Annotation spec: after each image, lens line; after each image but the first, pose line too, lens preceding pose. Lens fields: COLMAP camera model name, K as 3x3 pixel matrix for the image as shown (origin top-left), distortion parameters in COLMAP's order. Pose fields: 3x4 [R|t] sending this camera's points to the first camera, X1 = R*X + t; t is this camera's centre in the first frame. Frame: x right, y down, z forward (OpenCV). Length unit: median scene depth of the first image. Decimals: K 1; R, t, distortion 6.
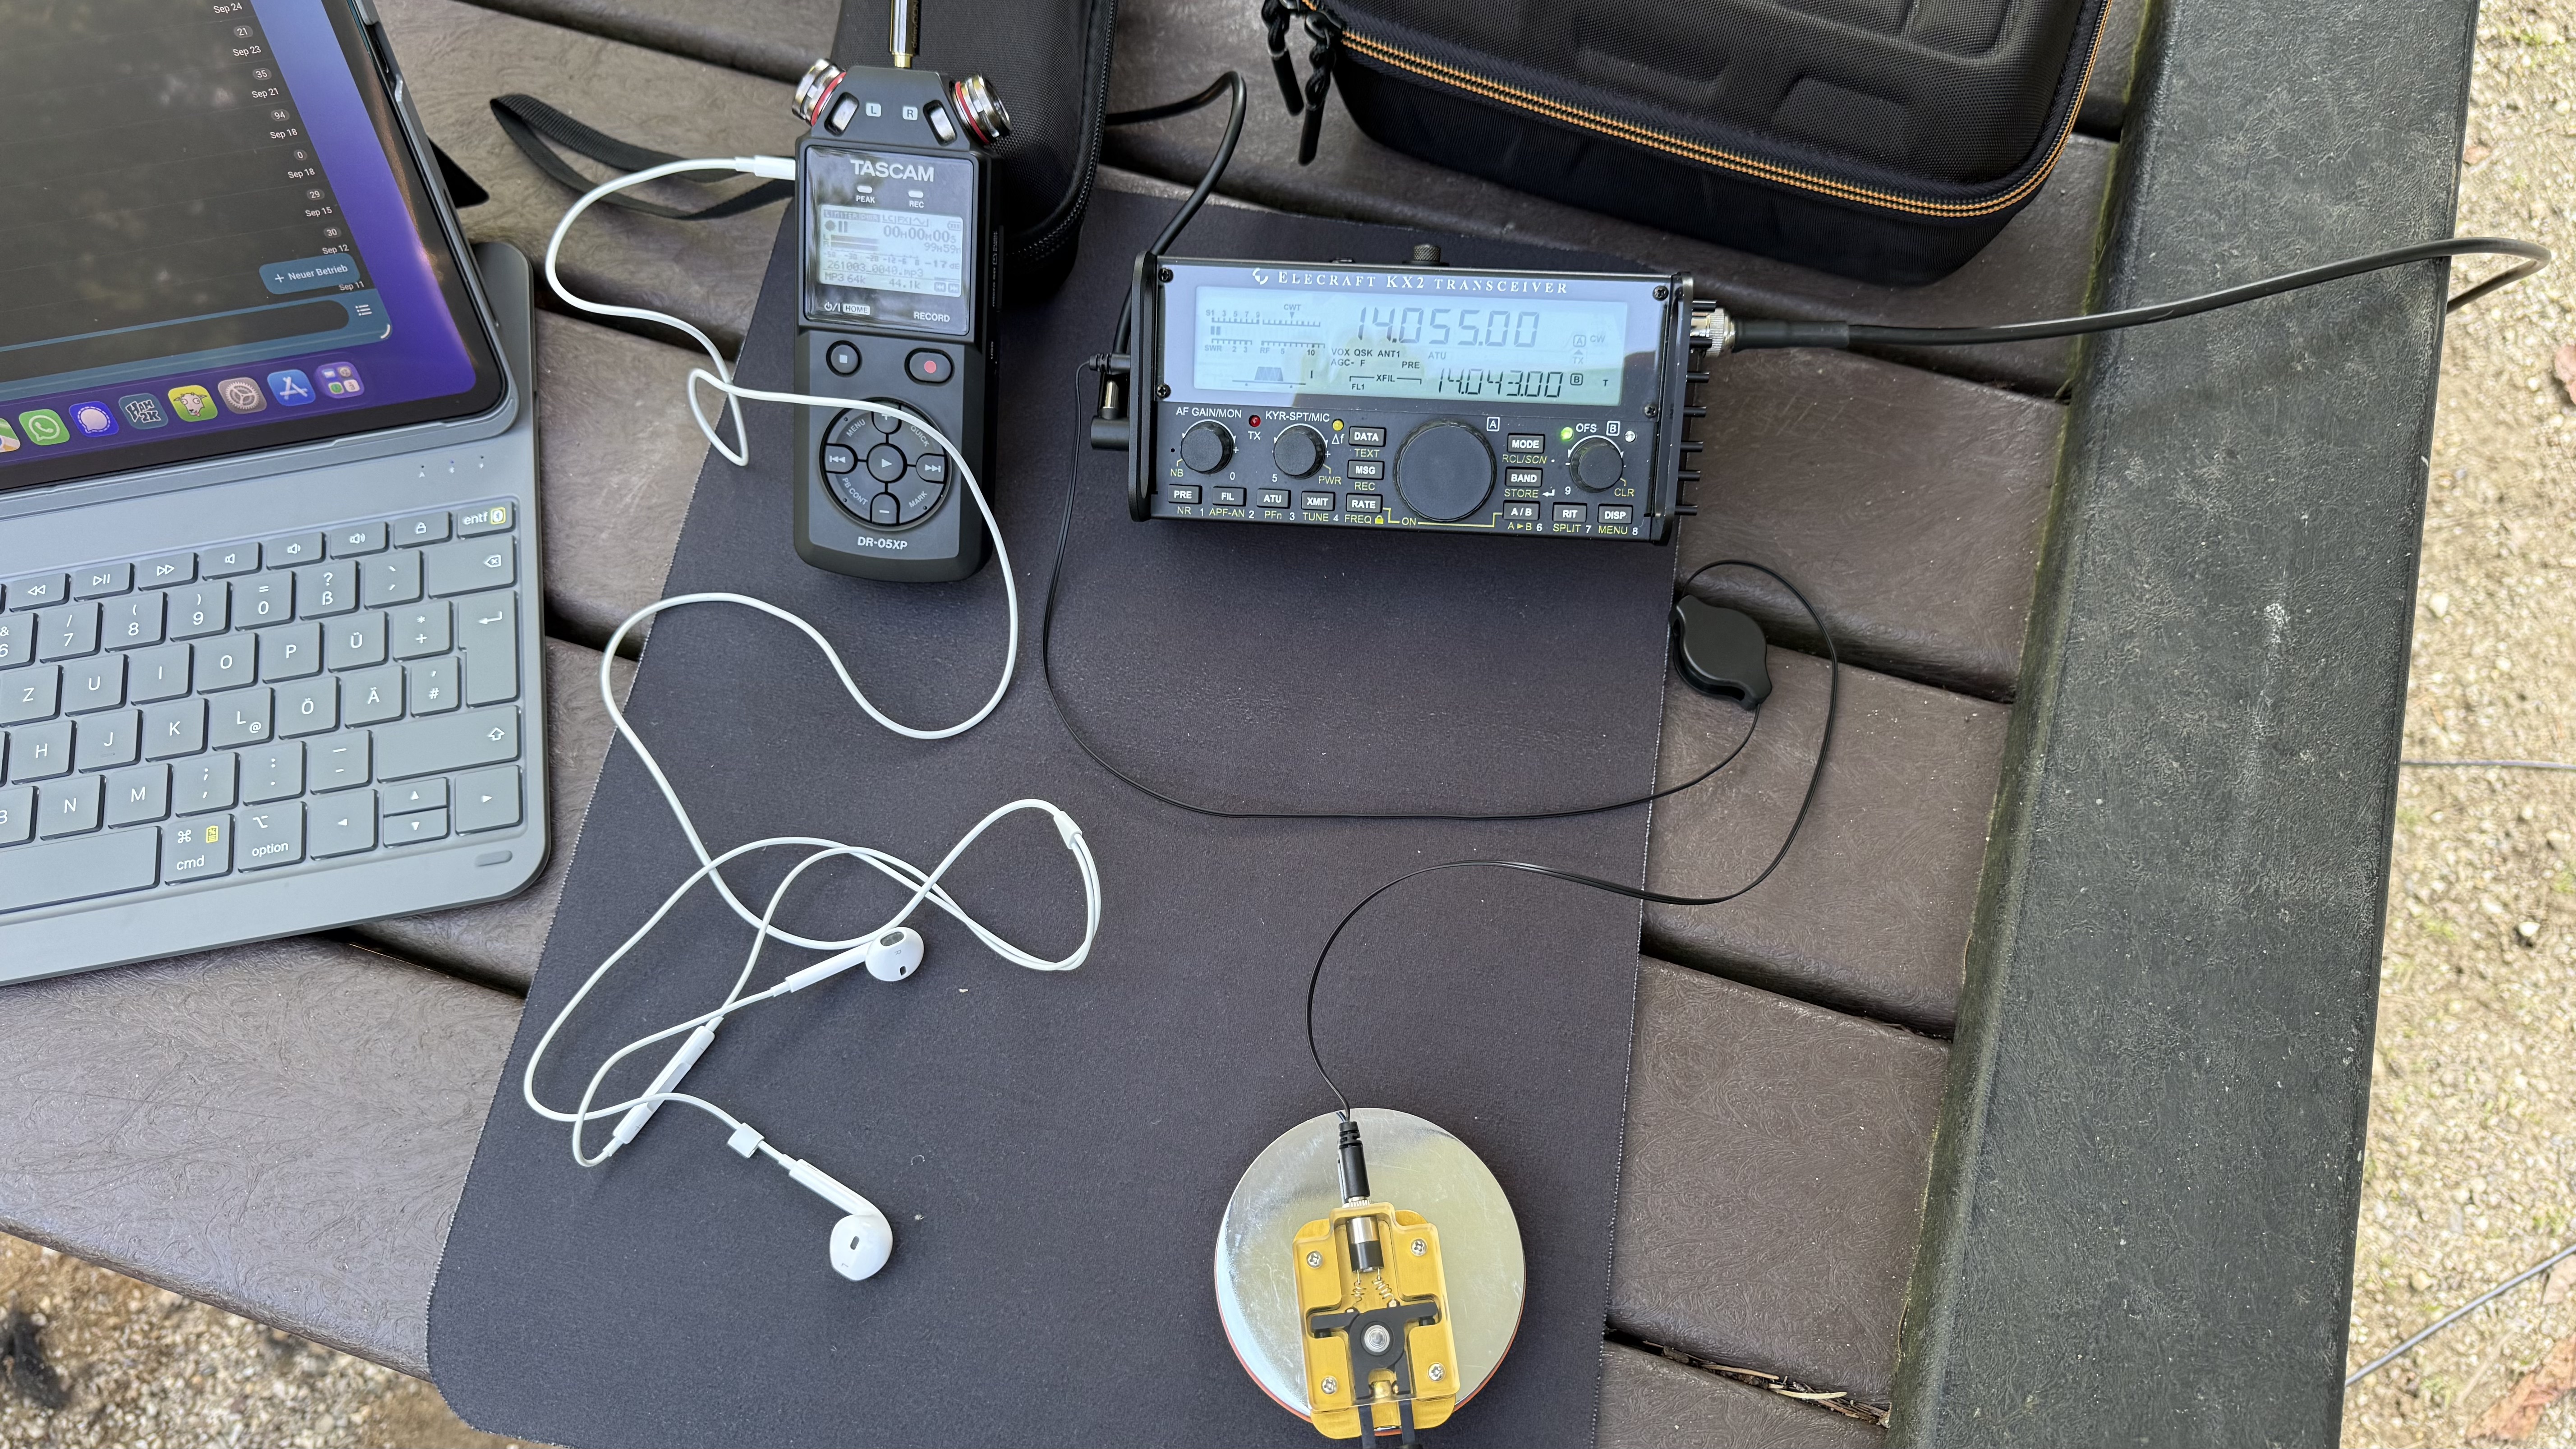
lens RADIAL K [[1824.7, 0, 1291.2], [0, 1824.7, 745.7], [0, 0, 1]] dist [0.043888, -0.089505]
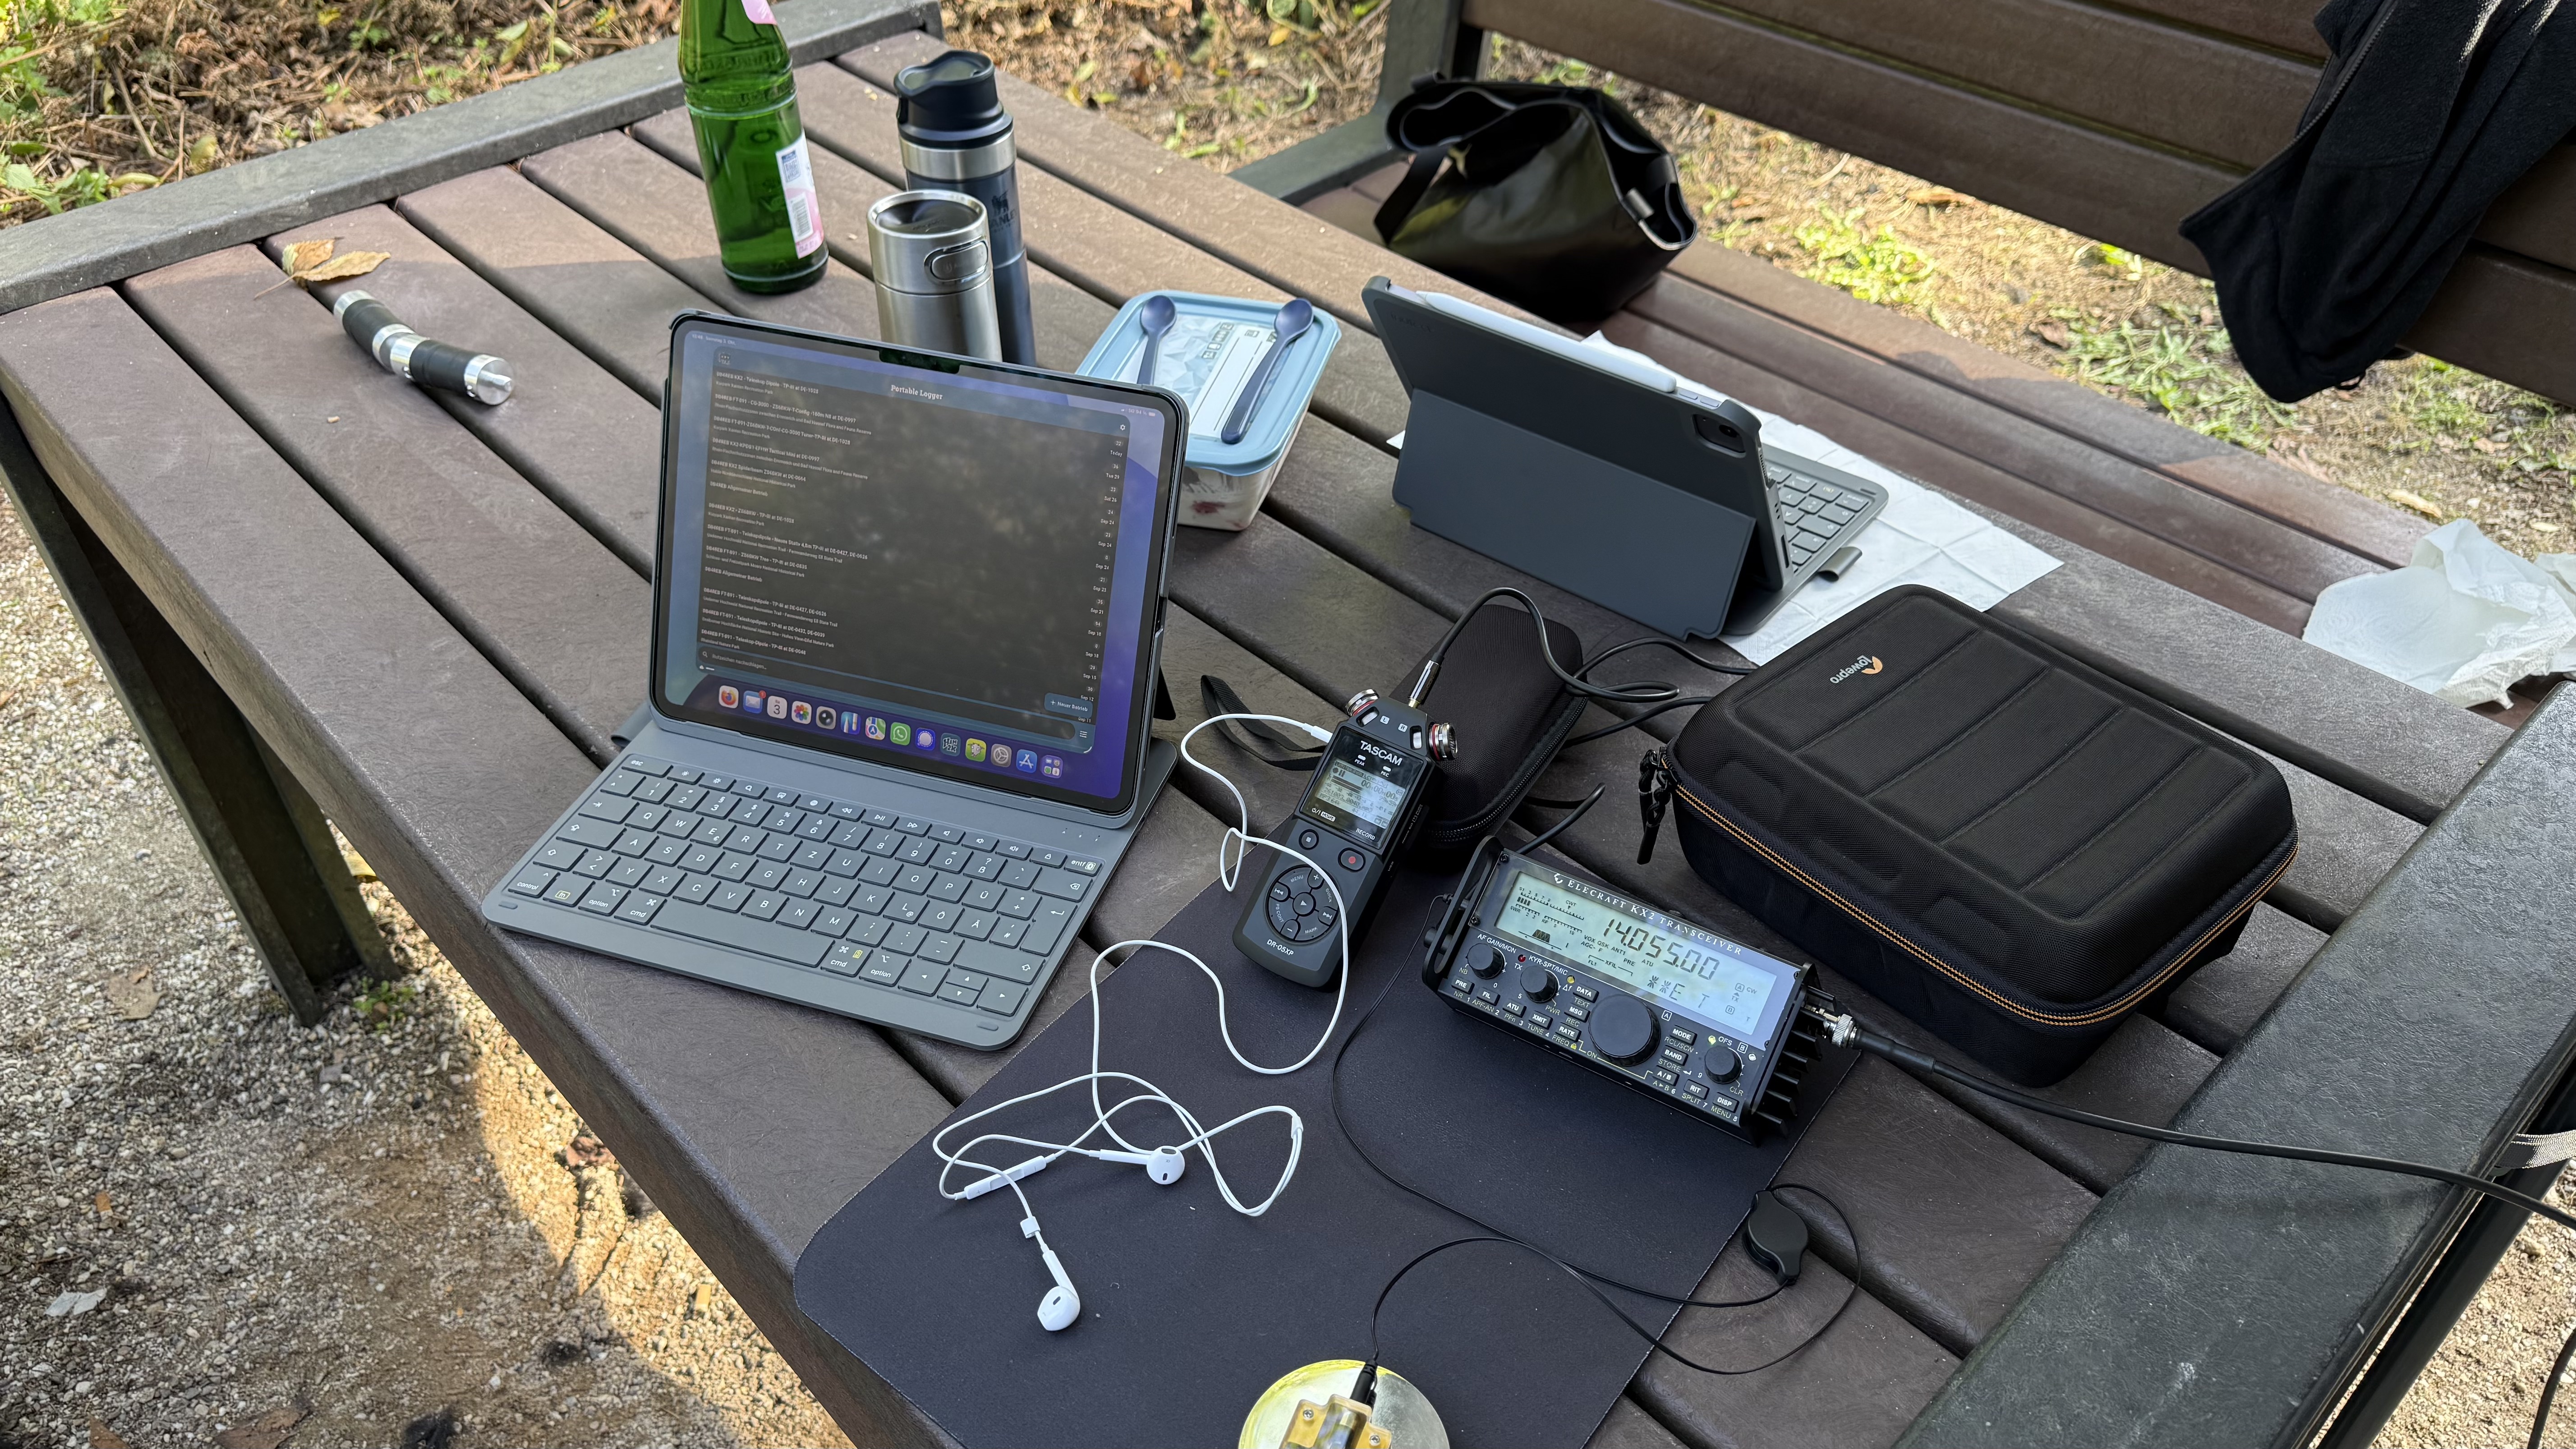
lens RADIAL K [[1824.7, 0, 1291.2], [0, 1824.7, 745.7], [0, 0, 1]] dist [0.043888, -0.089505]
pose [[0.875639, 0.306608, -0.373158, 0.332151], [-0.443318, 0.816839, -0.369111, 0.335643], [0.191638, 0.488636, 0.851181, -0.456428]]
